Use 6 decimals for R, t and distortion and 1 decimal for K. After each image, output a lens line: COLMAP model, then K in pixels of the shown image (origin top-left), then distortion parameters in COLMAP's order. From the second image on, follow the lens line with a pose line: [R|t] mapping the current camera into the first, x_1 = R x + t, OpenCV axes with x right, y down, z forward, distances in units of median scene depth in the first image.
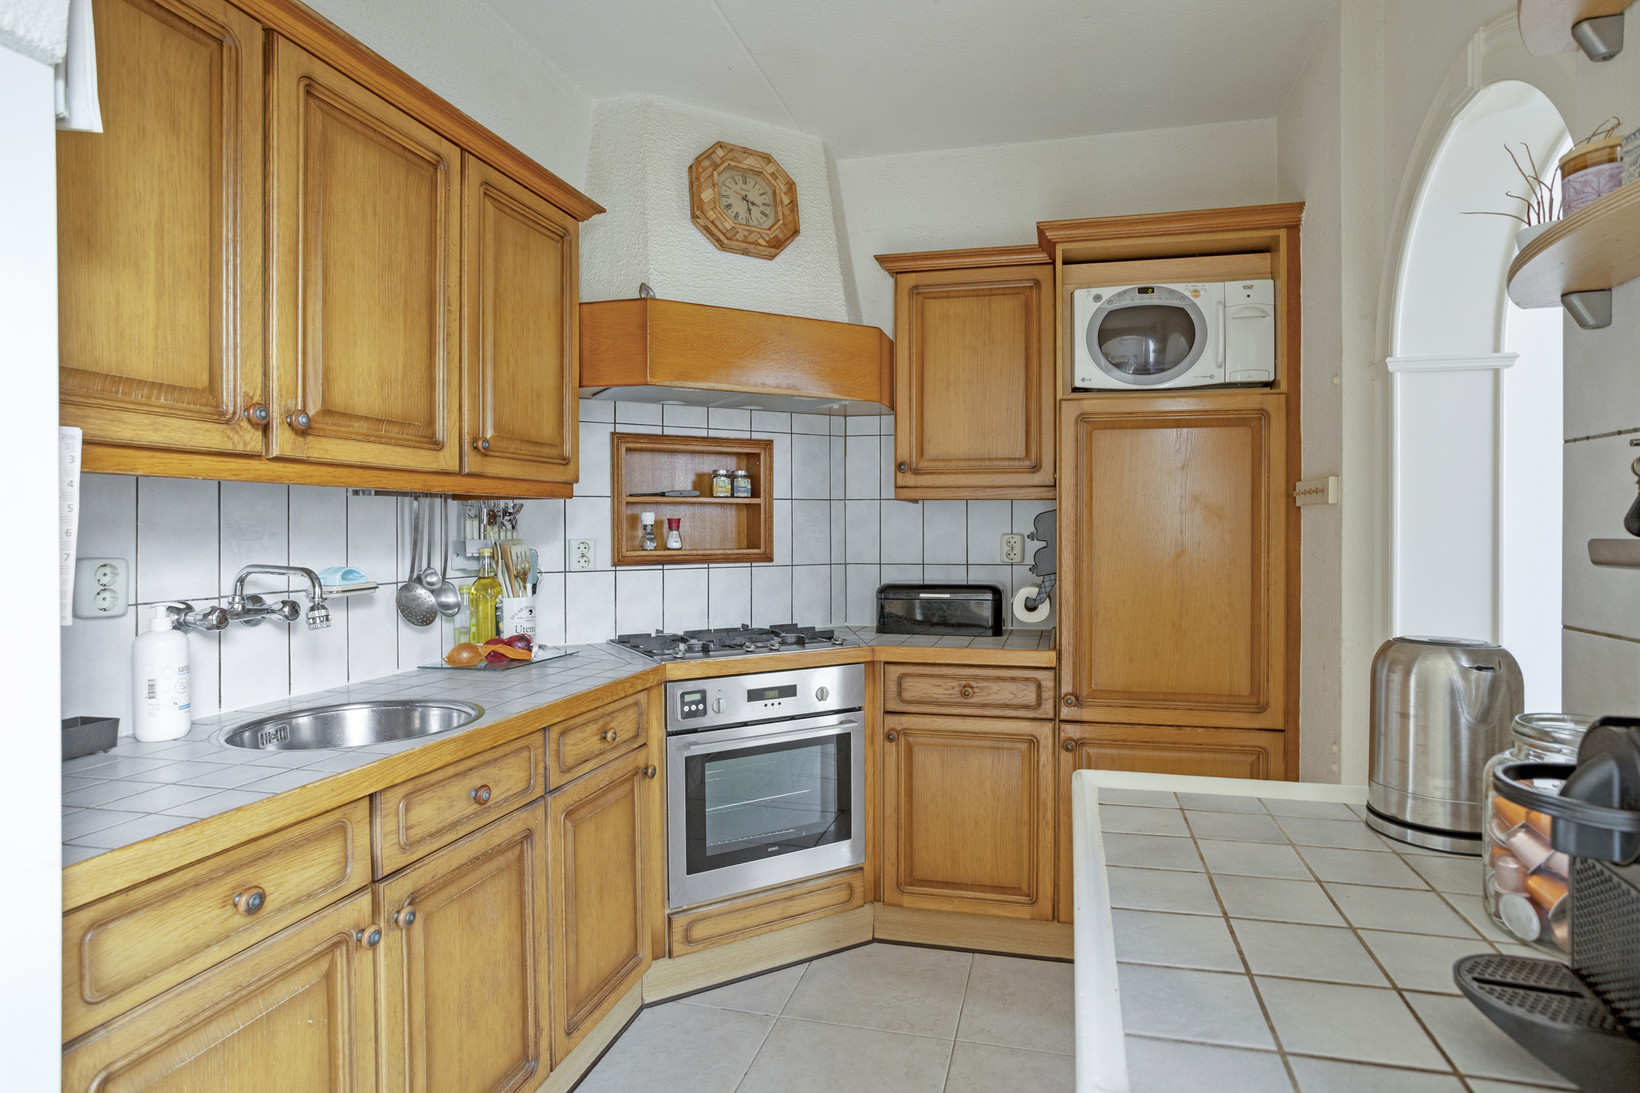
lens RADIAL K [[897.8, 0, 820.0], [0, 897.8, 546.5], [0, 0, 1]] dist [-0.001388, 0.000171]
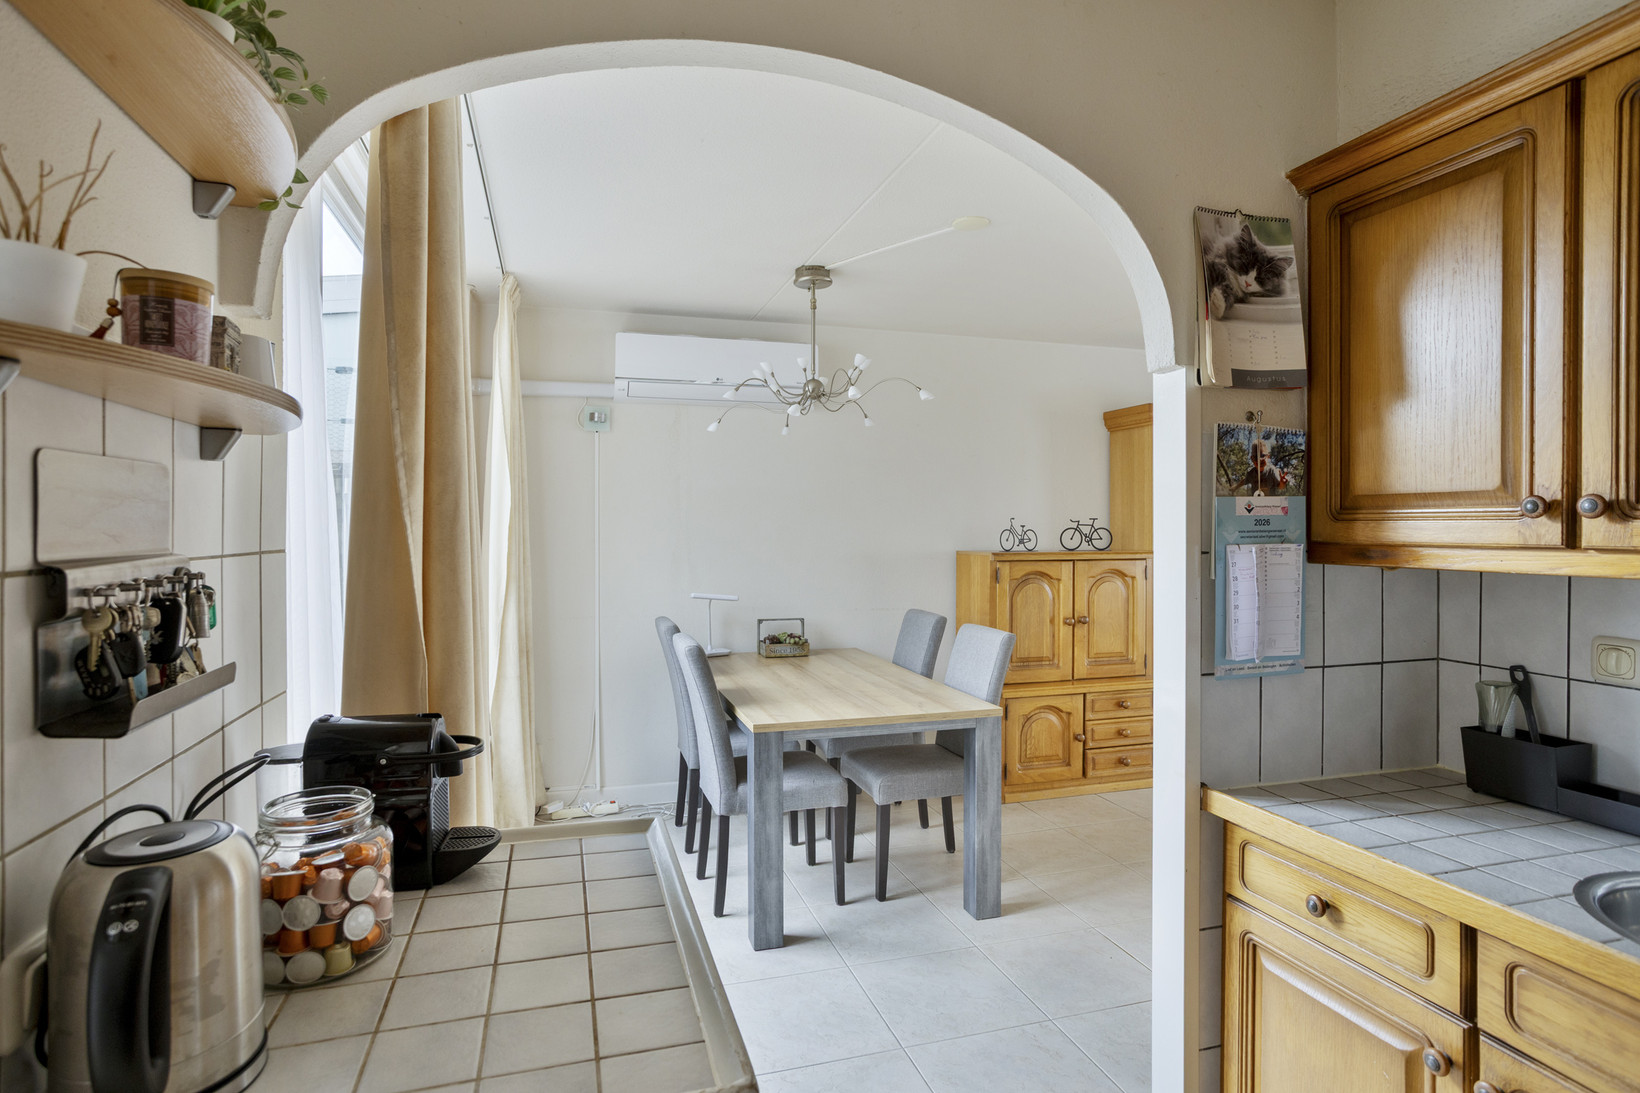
lens RADIAL K [[868.0, 0, 820.3], [0, 868.0, 532.5], [0, 0, 1]] dist [-0.048060, 0.027876]
pose [[-0.832244, 0.003955, -0.554395, 0.303402], [-0.012518, 0.999586, 0.025923, -0.079162], [0.554268, 0.028514, -0.831850, 0.793016]]
